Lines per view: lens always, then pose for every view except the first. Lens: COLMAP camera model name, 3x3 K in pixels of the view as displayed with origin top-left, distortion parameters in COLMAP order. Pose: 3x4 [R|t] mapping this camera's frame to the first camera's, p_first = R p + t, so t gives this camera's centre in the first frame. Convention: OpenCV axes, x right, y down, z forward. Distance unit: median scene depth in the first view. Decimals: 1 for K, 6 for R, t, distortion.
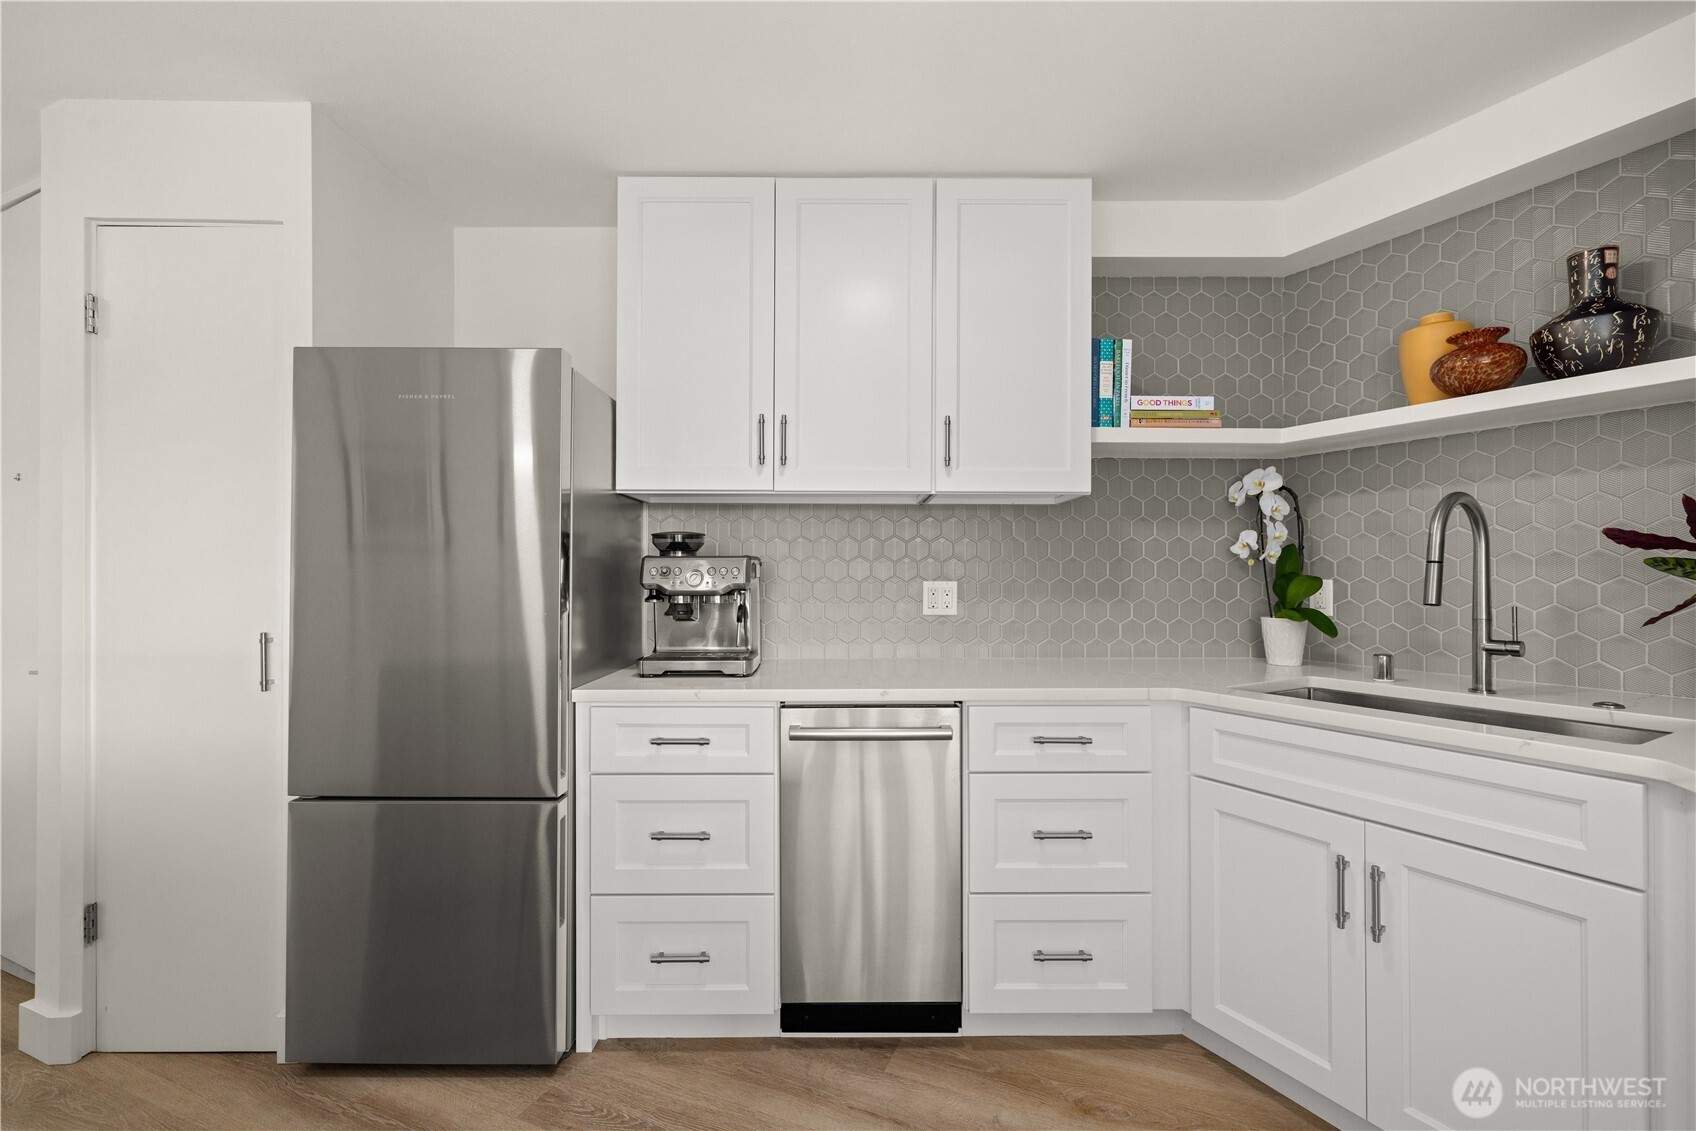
lens RADIAL K [[712.5, 0, 849.6], [0, 712.5, 573.6], [0, 0, 1]] dist [0.002478, -0.000717]
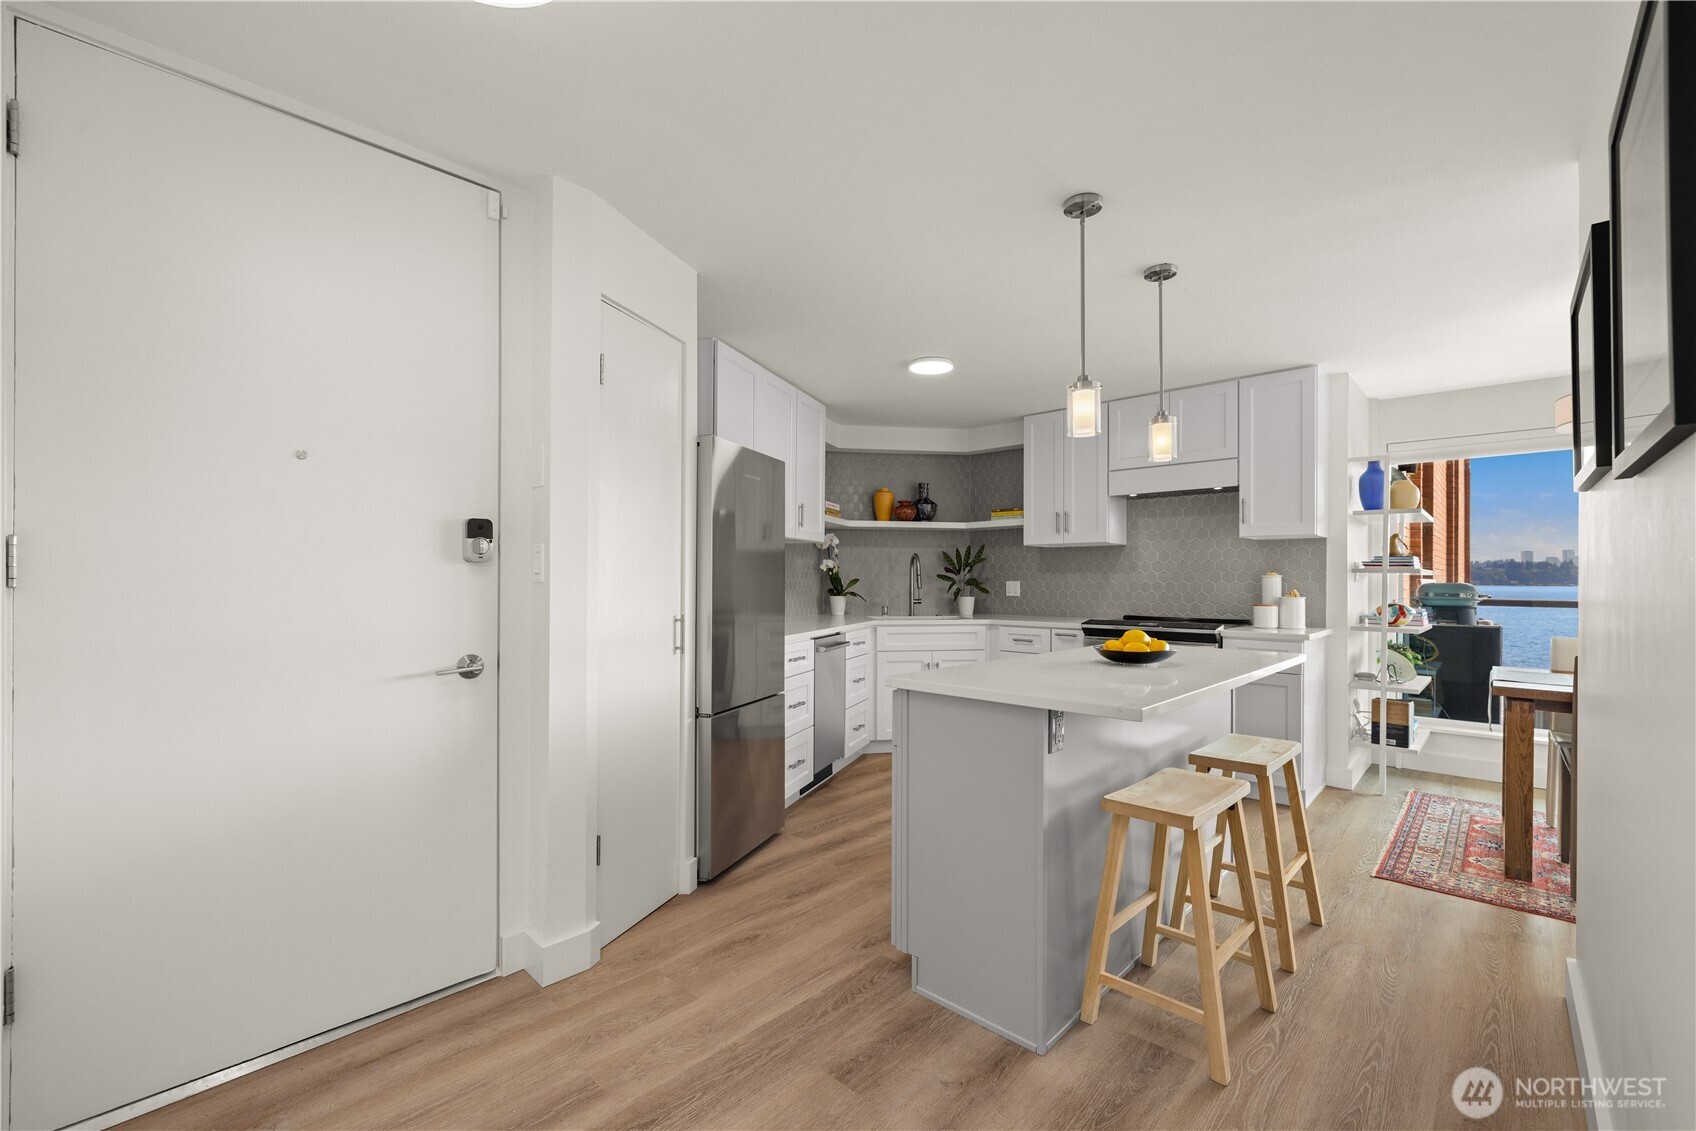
lens RADIAL K [[712.5, 0, 867.0], [0, 712.5, 569.1], [0, 0, 1]] dist [0.002478, -0.000717]
pose [[0.326431, 0.015888, 0.945087, -1.816698], [-0.010033, 0.999861, -0.013343, 0.001511], [-0.945168, -0.005127, 0.326545, 0.124341]]
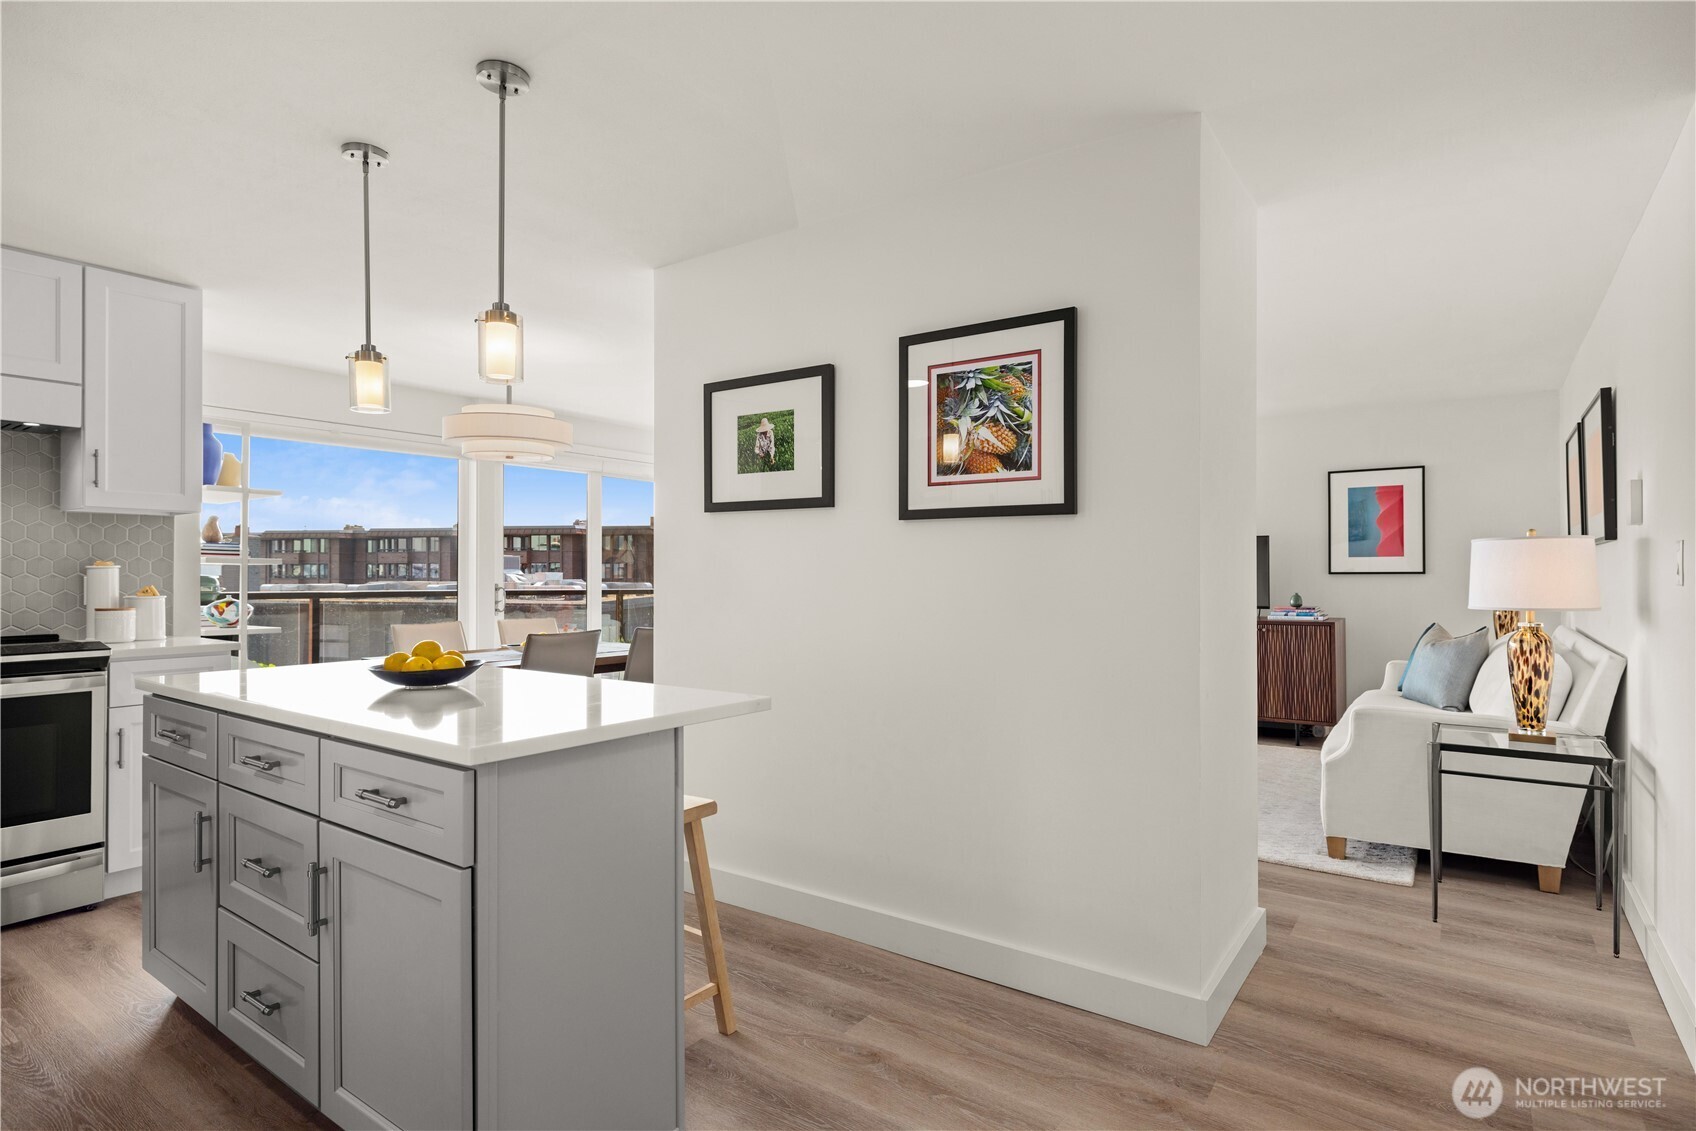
lens RADIAL K [[879.3, 0, 850.8], [0, 879.3, 569.0], [0, 0, 1]] dist [0.006716, -0.000334]
pose [[-0.972525, 0.001140, 0.232797, -1.302592], [-0.001595, 0.999932, -0.011558, 0.004433], [-0.232794, -0.011612, -0.972457, 1.061683]]
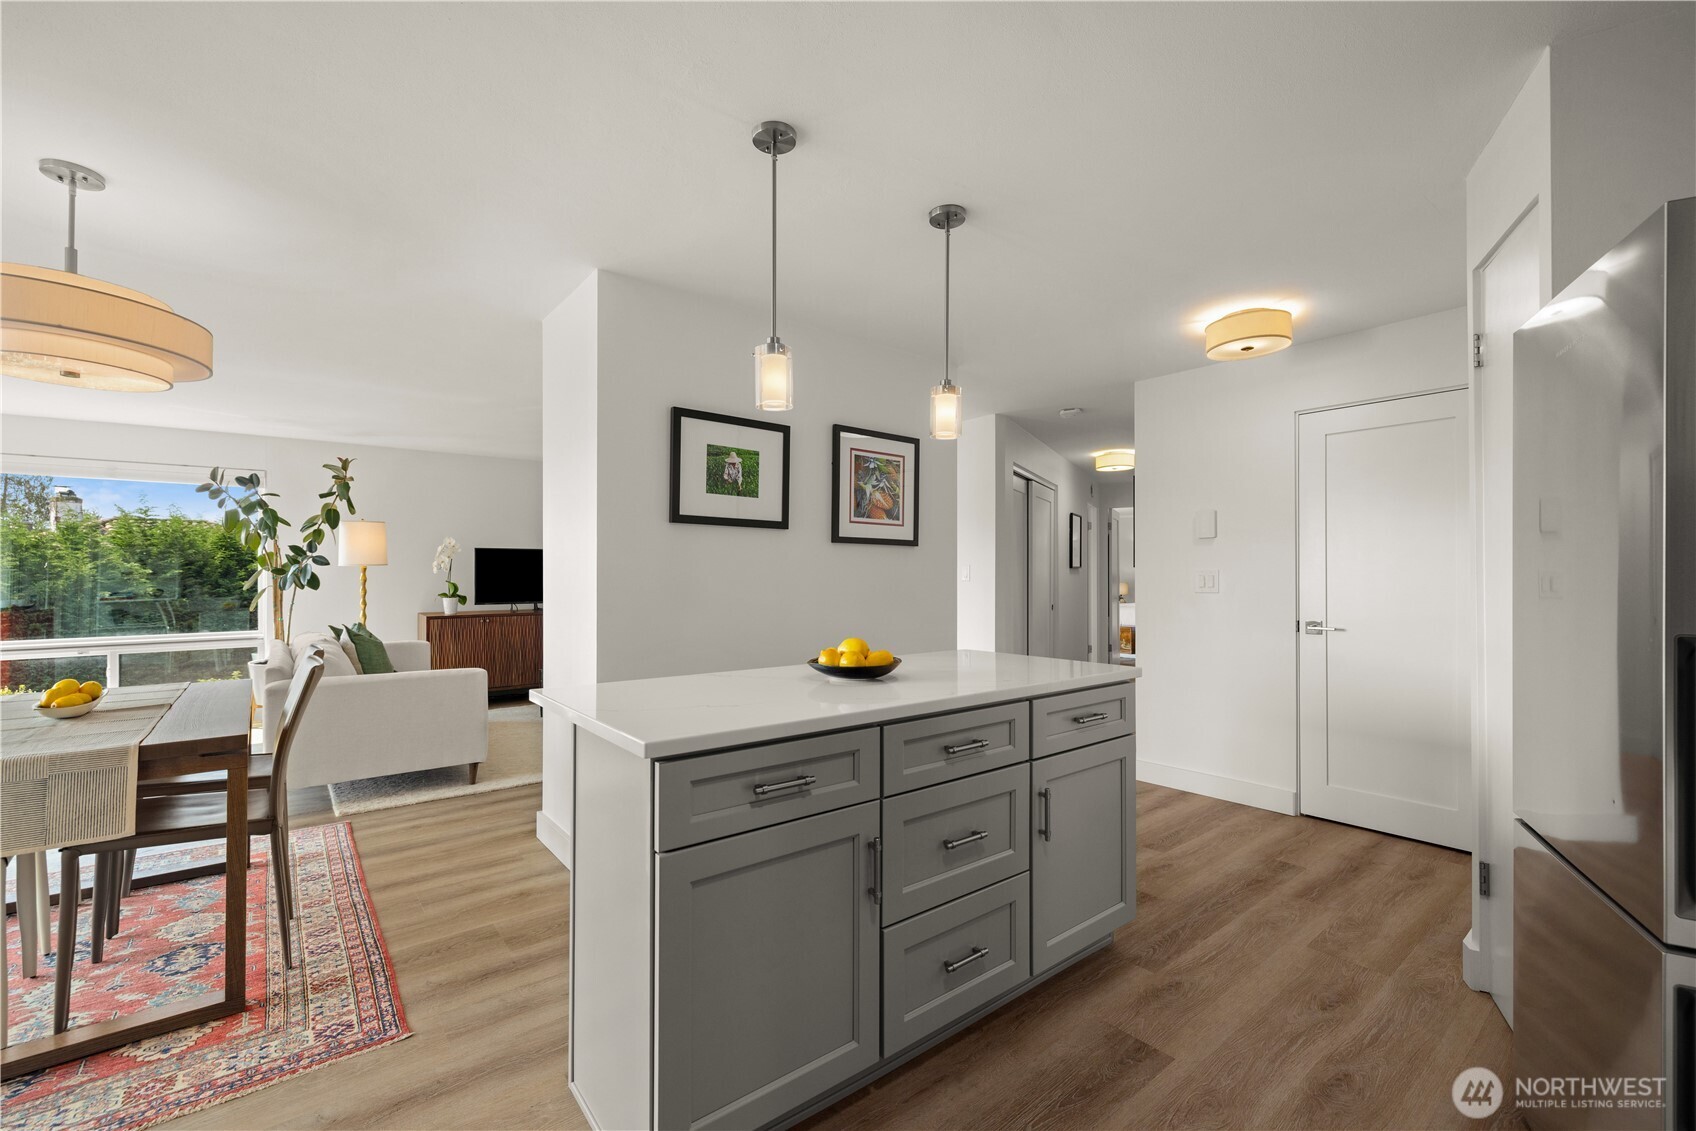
lens RADIAL K [[712.5, 0, 838.7], [0, 712.5, 575.9], [0, 0, 1]] dist [0.002478, -0.000717]
pose [[-0.482346, 0.001814, -0.875979, 0.387671], [0.006405, 0.999978, -0.001456, -0.004773], [0.875957, -0.006313, -0.482347, 0.561886]]
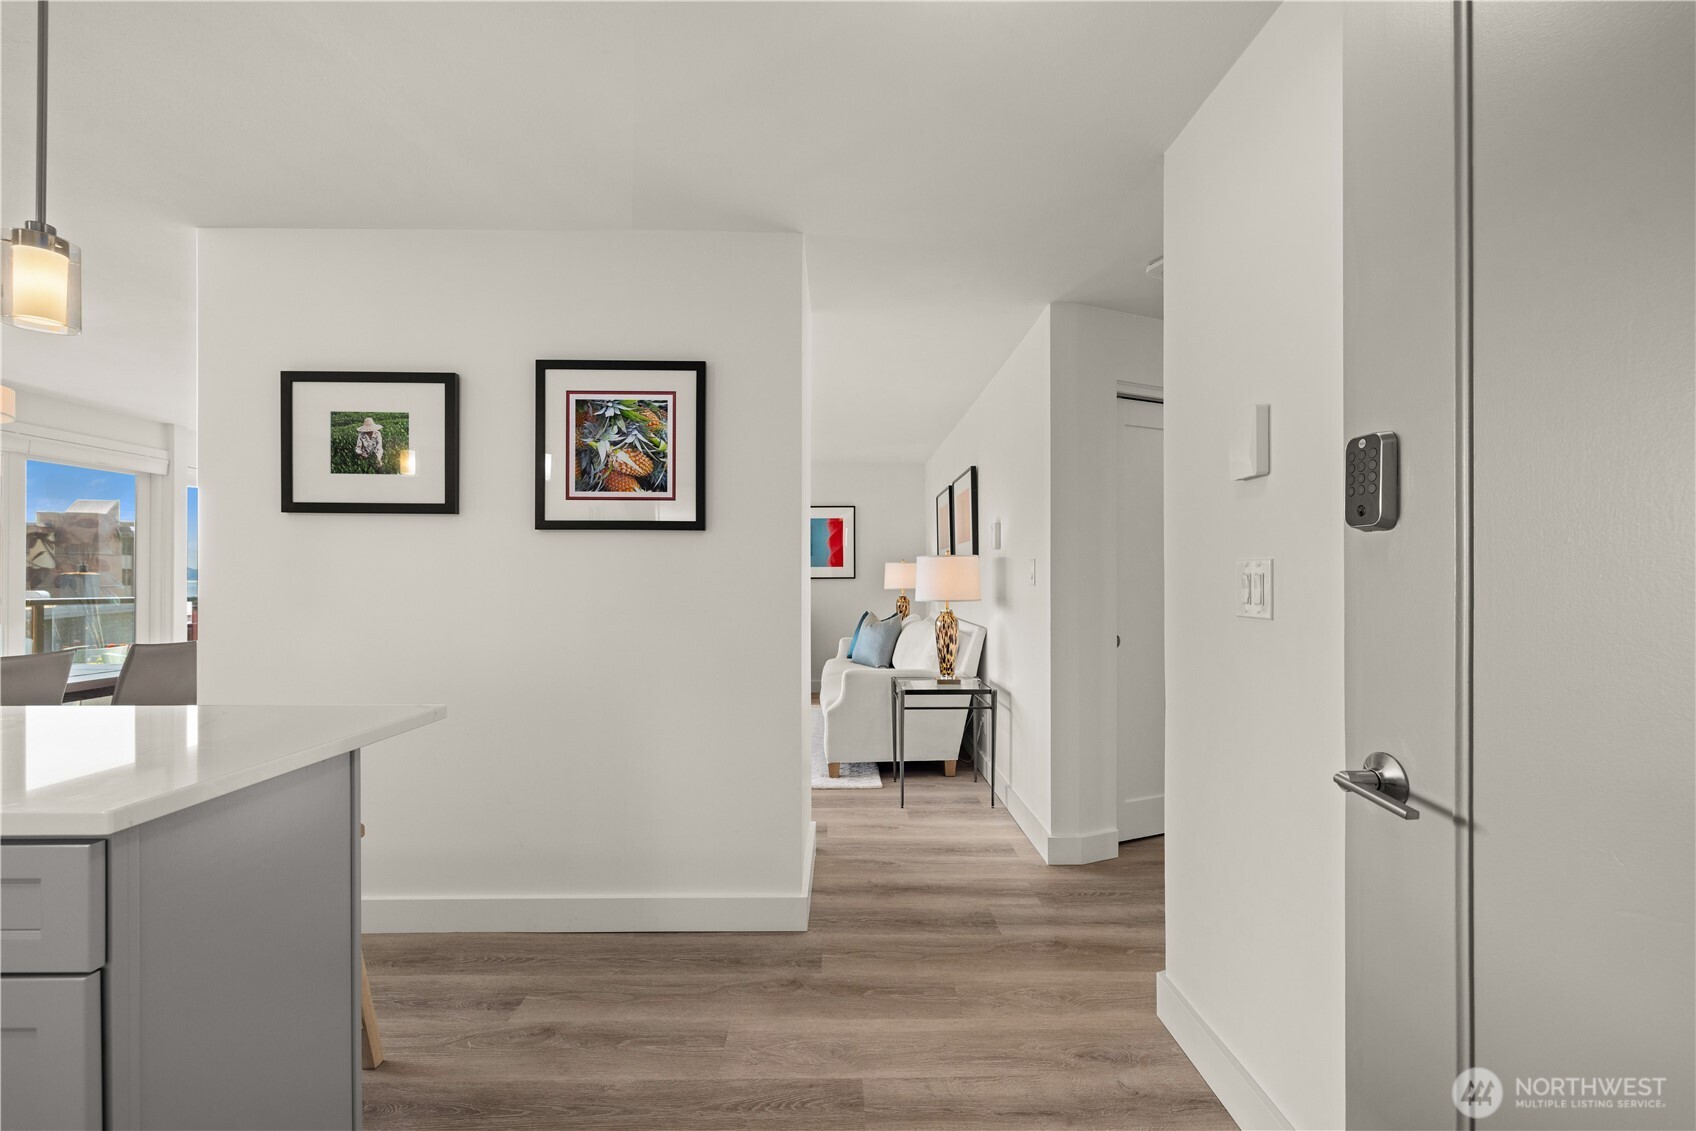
lens RADIAL K [[712.5, 0, 845.4], [0, 712.5, 577.5], [0, 0, 1]] dist [0.002478, -0.000717]
pose [[-0.924453, 0.001116, -0.381294, -1.088127], [0.004333, 0.999962, -0.007577, 0.003947], [0.381271, -0.008657, -0.924423, 1.015404]]
